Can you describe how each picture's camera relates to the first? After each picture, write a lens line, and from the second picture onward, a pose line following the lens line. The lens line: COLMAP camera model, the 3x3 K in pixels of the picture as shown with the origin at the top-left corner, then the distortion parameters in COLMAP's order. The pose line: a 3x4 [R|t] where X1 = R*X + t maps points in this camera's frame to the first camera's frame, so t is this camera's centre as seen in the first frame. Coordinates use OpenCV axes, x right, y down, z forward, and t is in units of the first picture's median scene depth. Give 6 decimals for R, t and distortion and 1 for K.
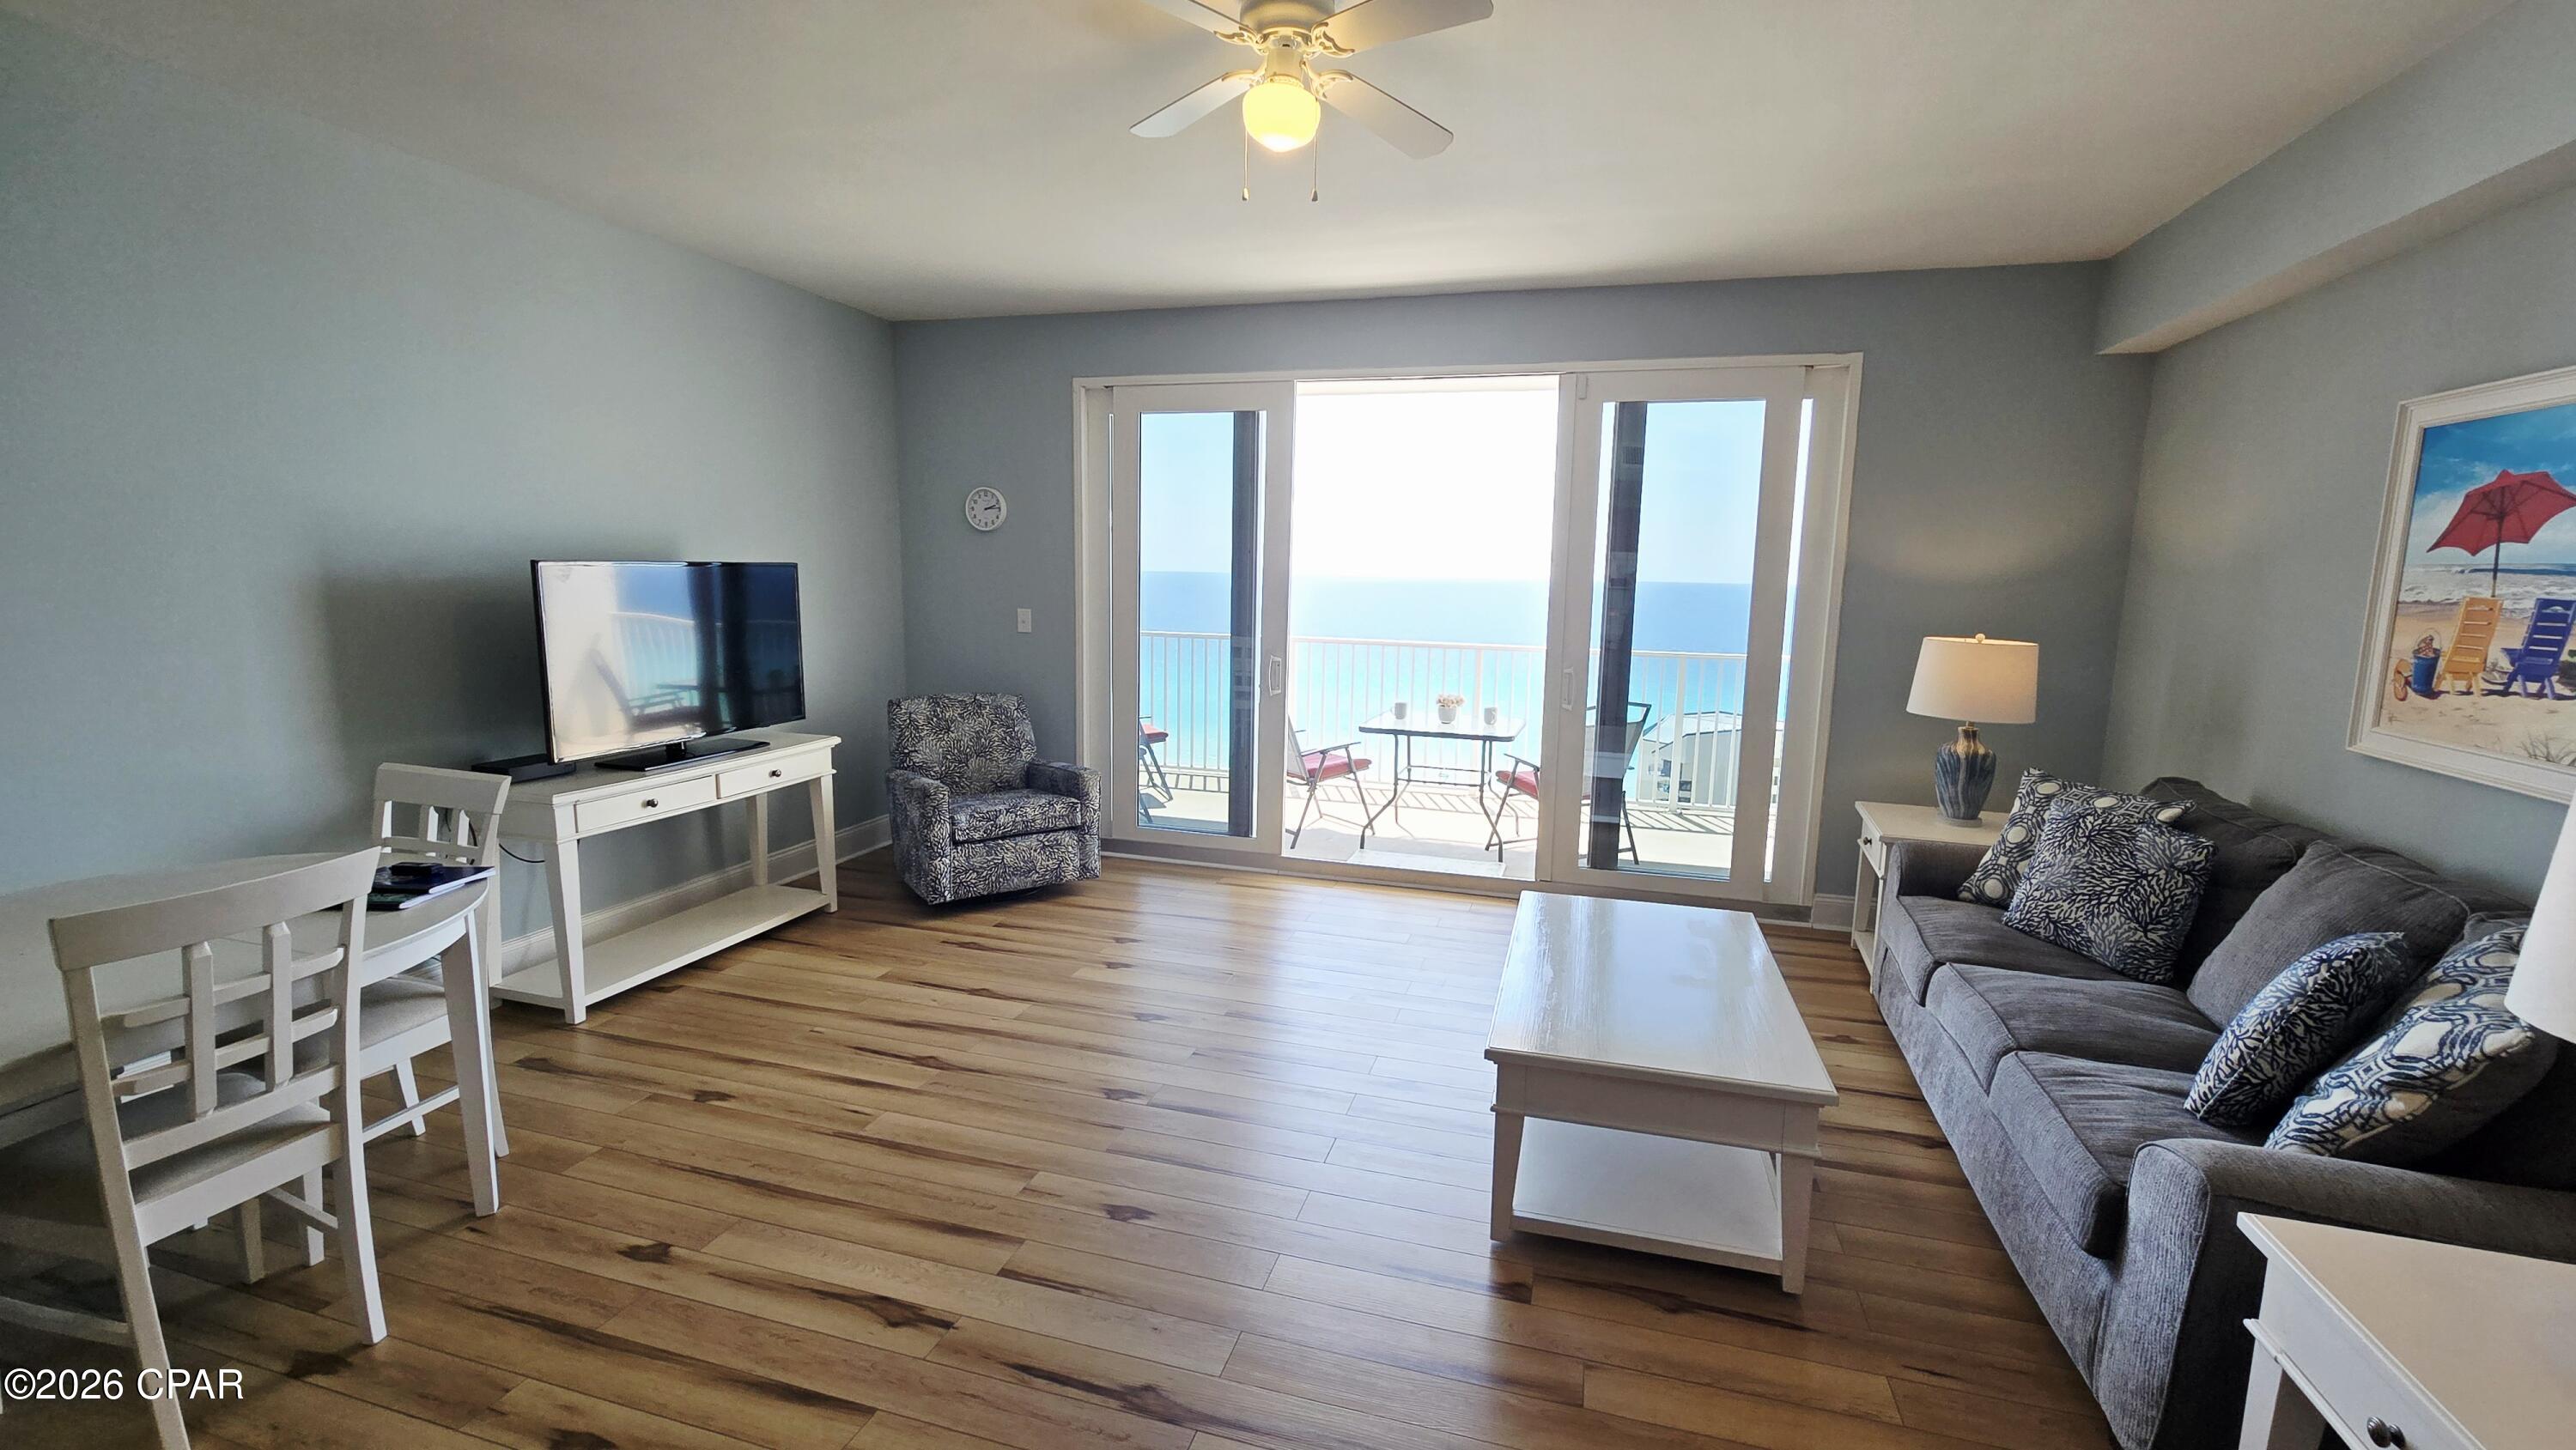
lens RADIAL K [[1055.7, 0, 1310.6], [0, 1055.7, 725.7], [0, 0, 1]] dist [0.006011, -0.000762]
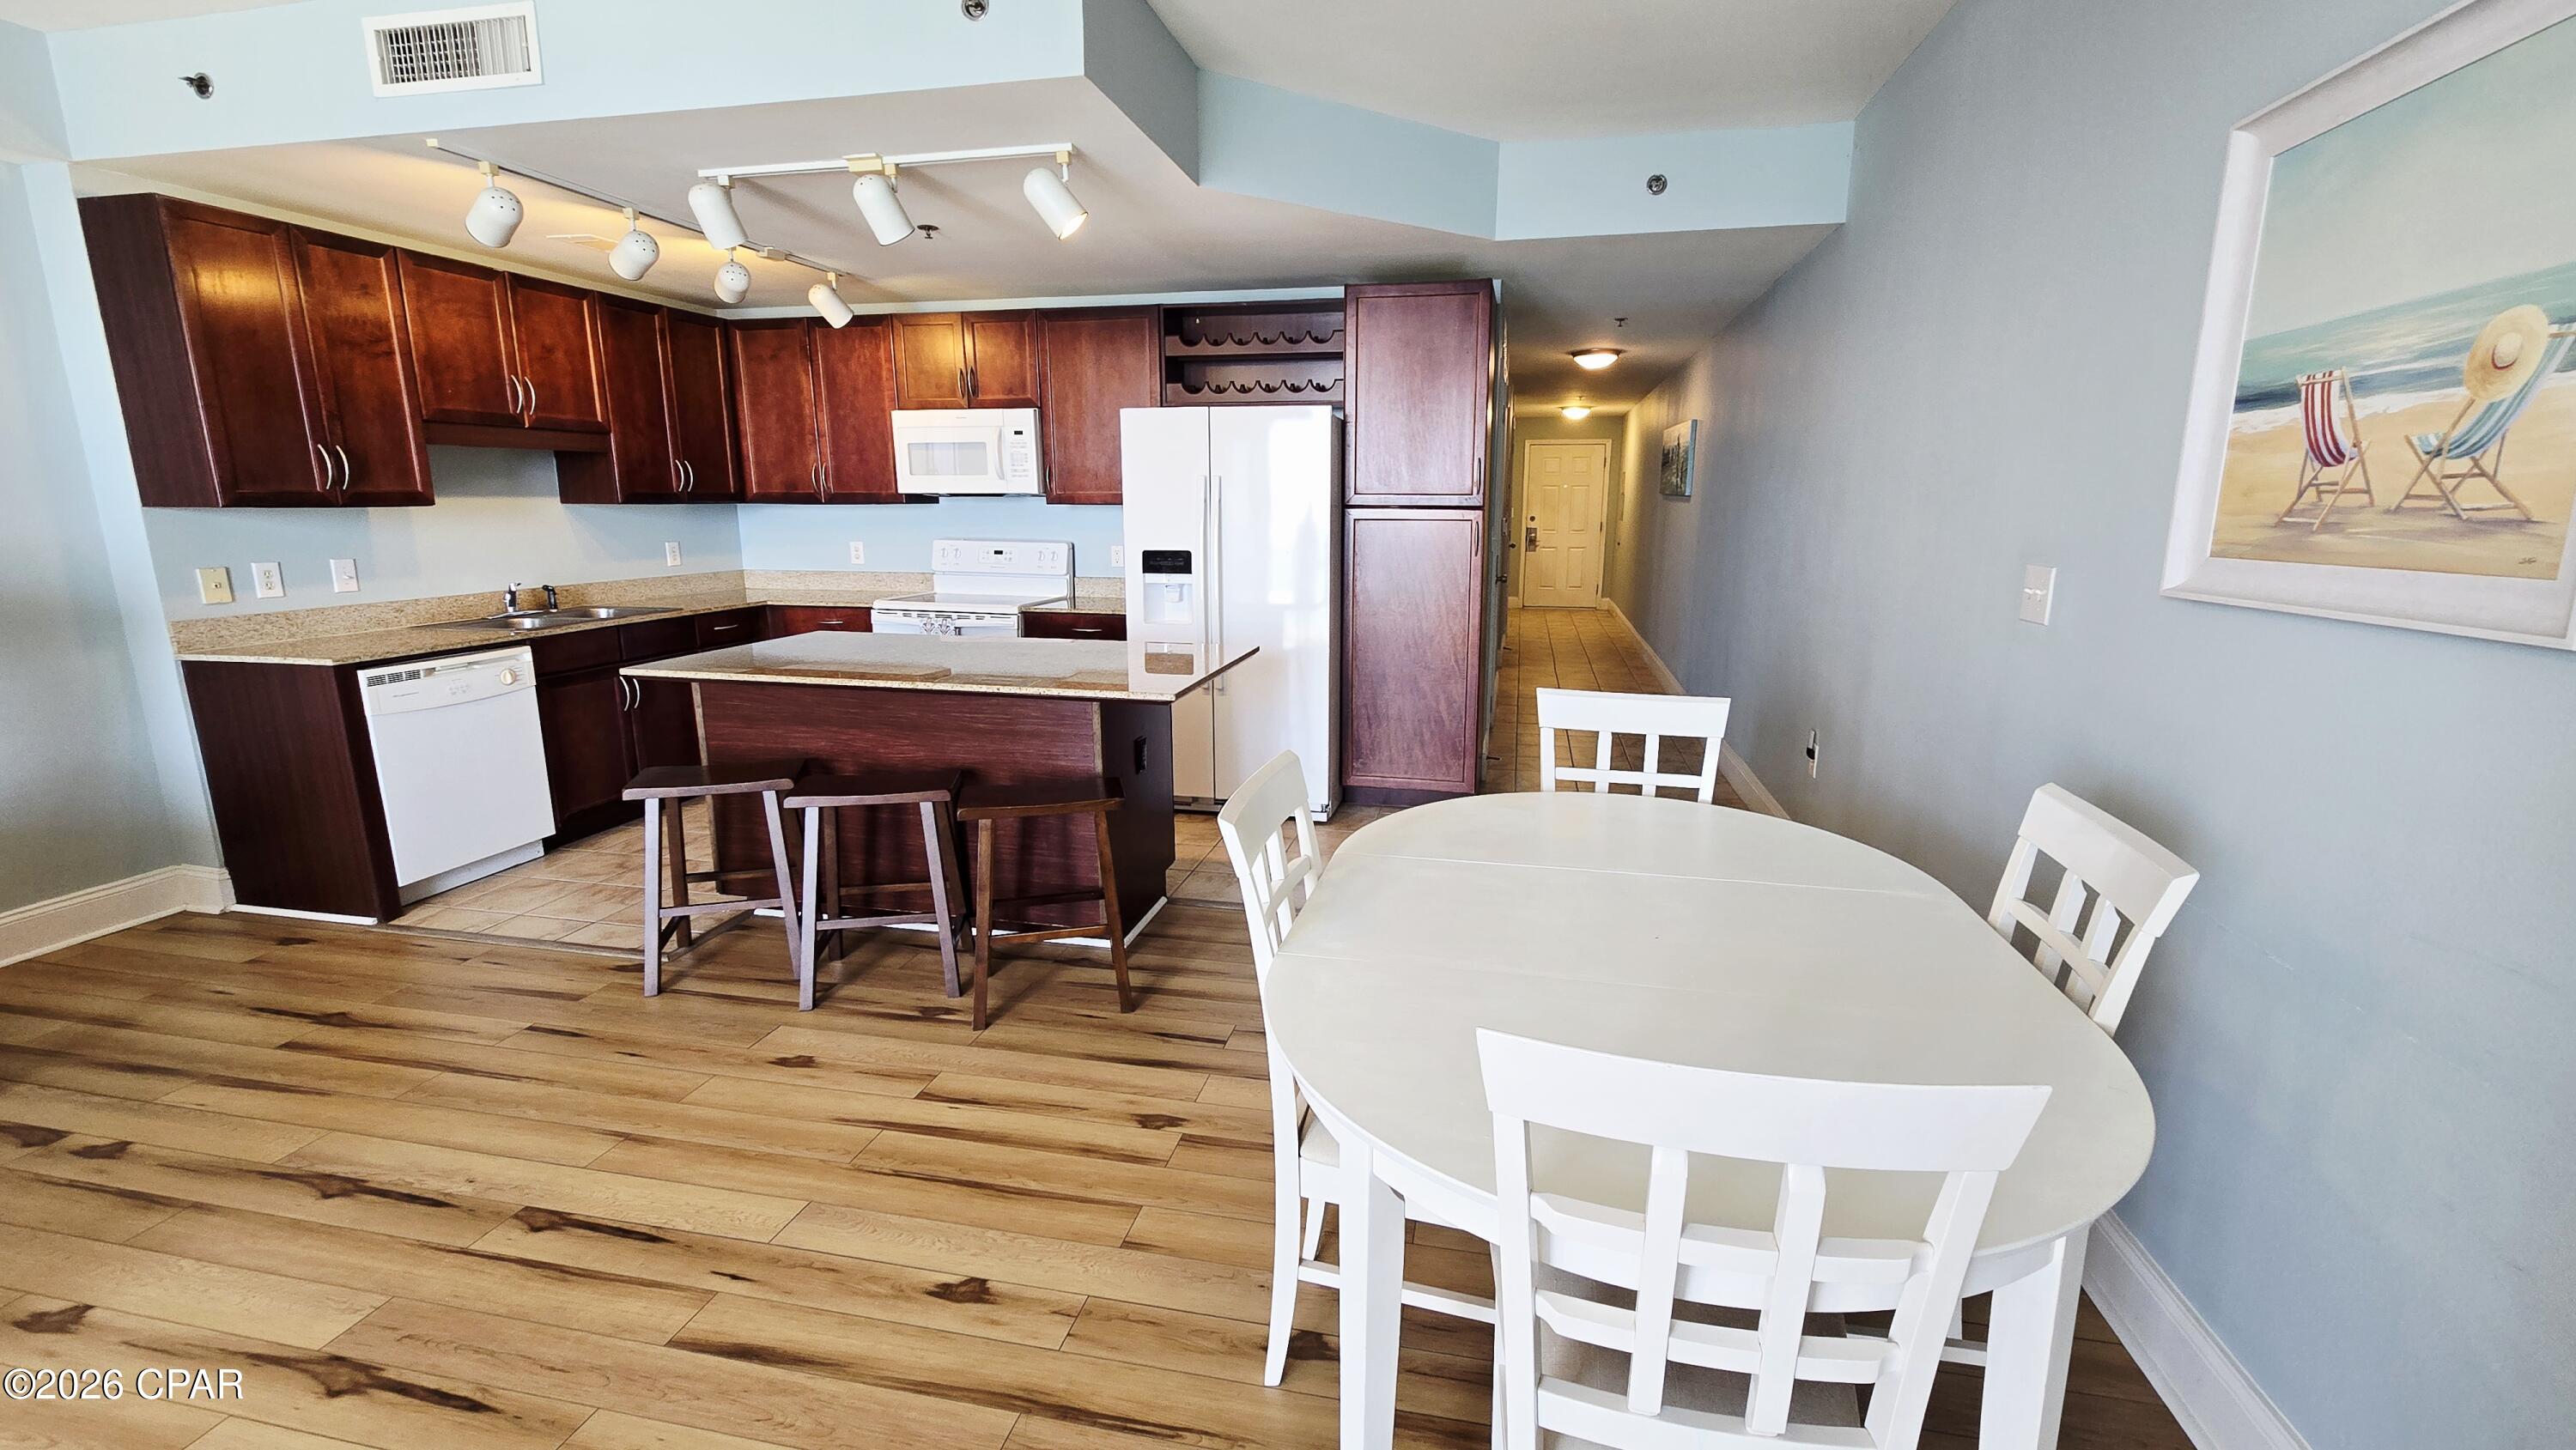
lens RADIAL K [[1055.7, 0, 1298.1], [0, 1055.7, 718.5], [0, 0, 1]] dist [0.006011, -0.000762]
pose [[-0.997719, -0.007434, -0.067096, -0.590803], [-0.030356, 0.937166, 0.347560, -0.145940], [0.060296, 0.348804, -0.935254, 1.124692]]
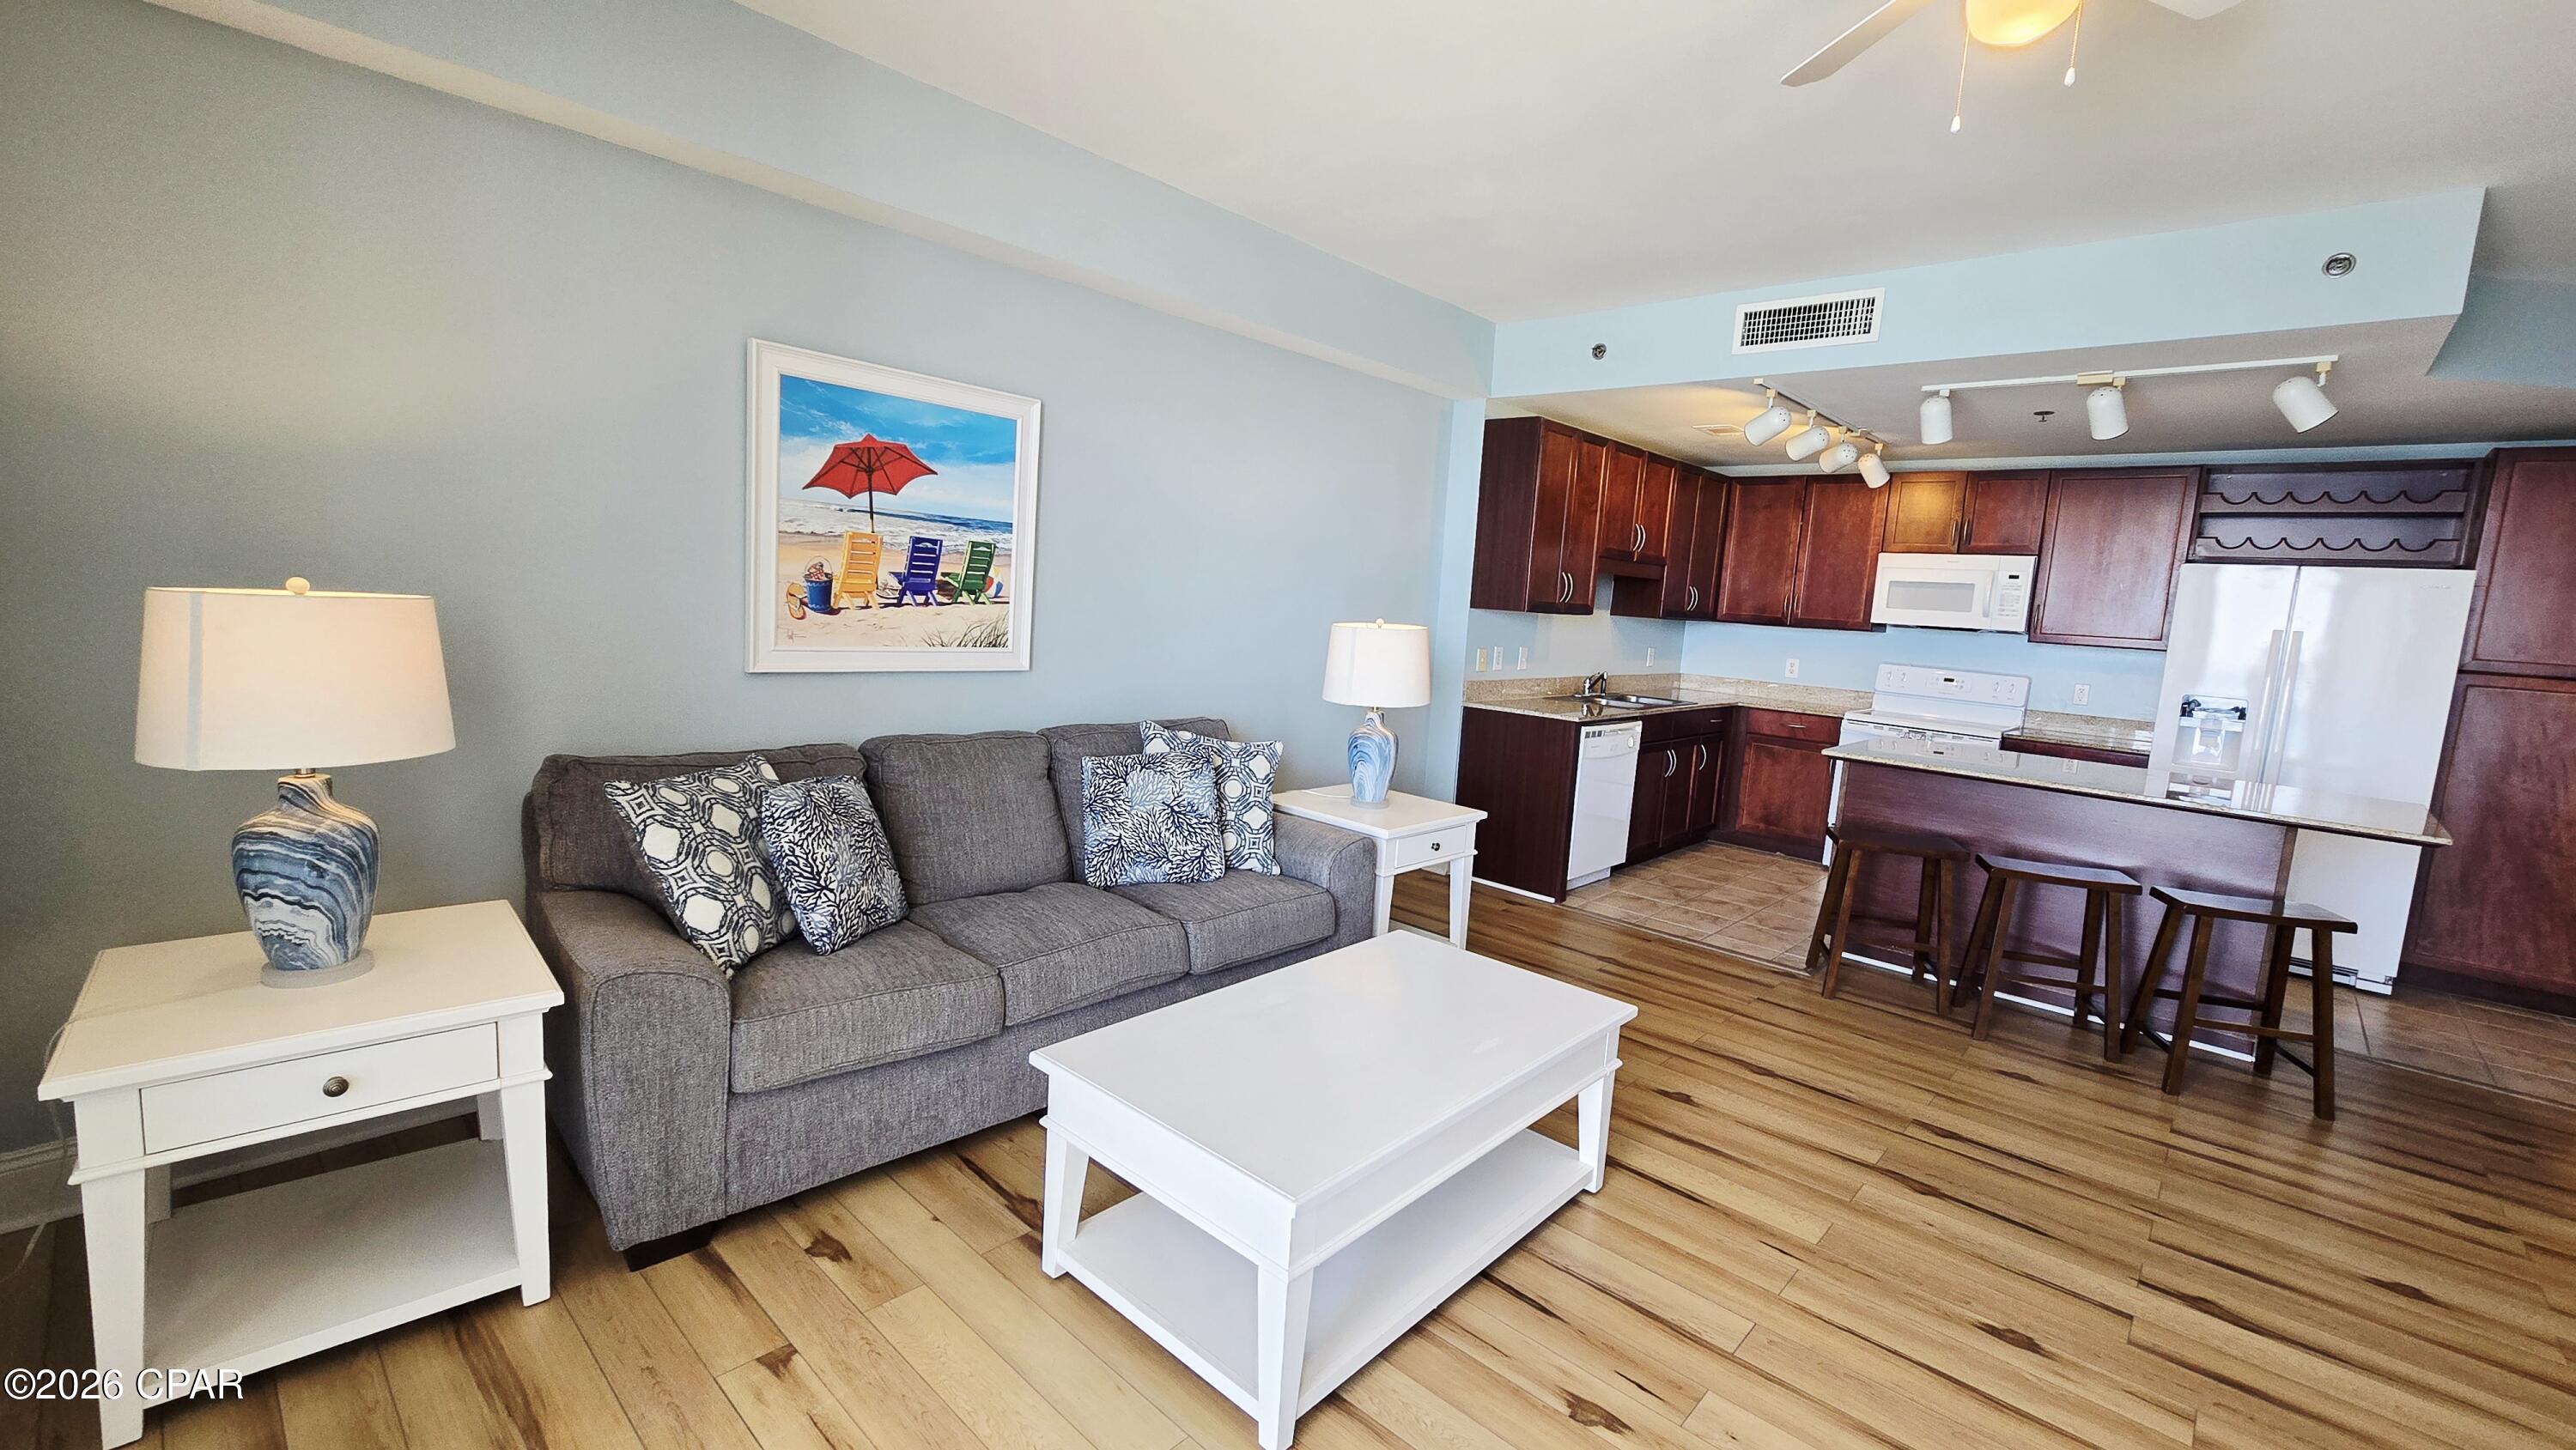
lens RADIAL K [[1055.7, 0, 1315.4], [0, 1055.7, 725.9], [0, 0, 1]] dist [0.006011, -0.000762]
pose [[-0.891995, -0.133173, 0.431983, 0.022433], [-0.014027, 0.963314, 0.268009, -0.207236], [-0.451827, 0.233003, -0.861140, 1.608233]]
